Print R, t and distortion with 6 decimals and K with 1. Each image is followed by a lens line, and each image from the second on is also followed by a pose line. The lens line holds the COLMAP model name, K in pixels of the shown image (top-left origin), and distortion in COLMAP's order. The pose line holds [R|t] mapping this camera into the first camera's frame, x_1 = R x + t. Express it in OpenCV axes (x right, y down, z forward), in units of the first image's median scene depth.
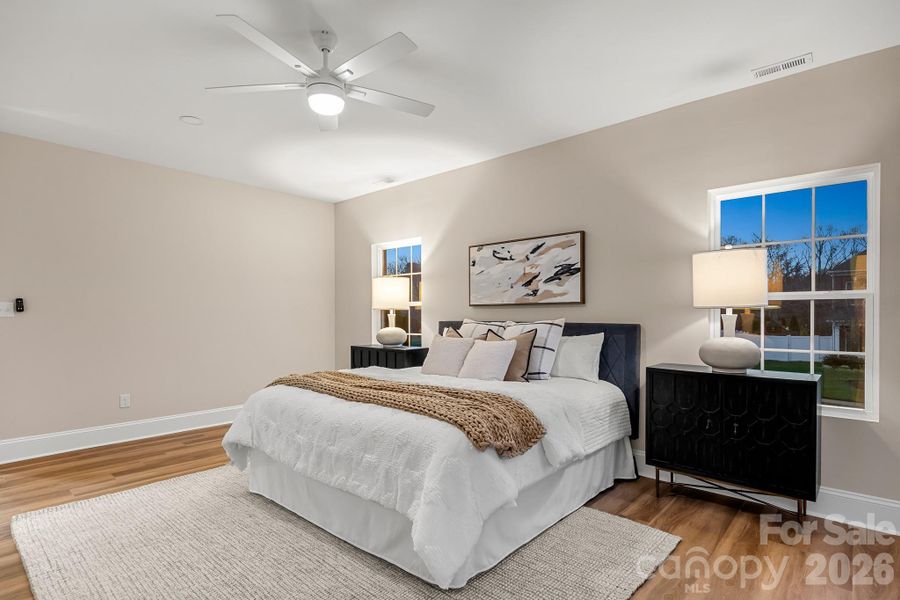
lens RADIAL K [[472.7, 0, 452.4], [0, 472.7, 303.4], [0, 0, 1]] dist [0.005426, -0.001358]
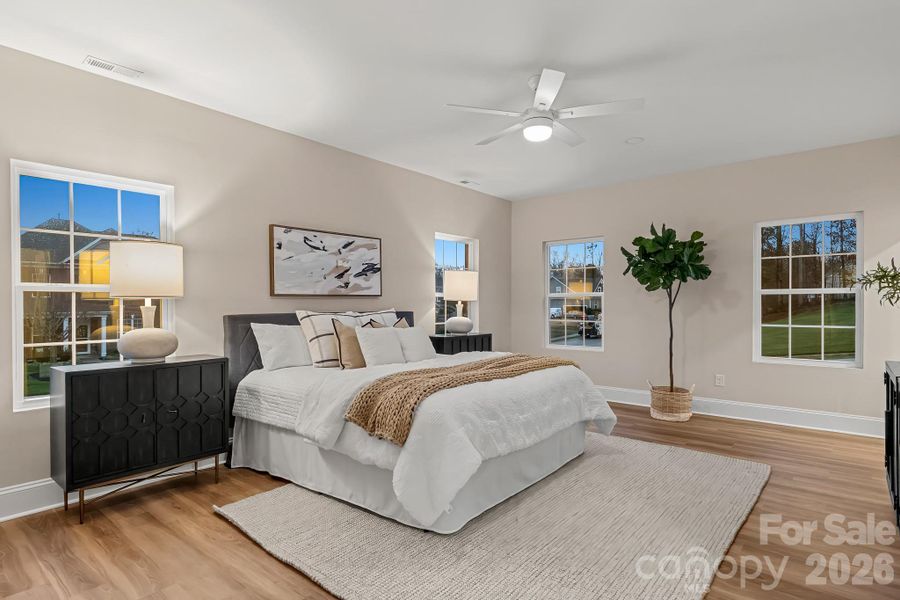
lens RADIAL K [[472.7, 0, 452.9], [0, 472.7, 306.5], [0, 0, 1]] dist [0.005426, -0.001358]
pose [[-0.046172, -0.005154, 0.998920, -0.917739], [-0.019193, 0.999807, 0.004272, 0.017033], [-0.998749, -0.018975, -0.046262, 0.799636]]
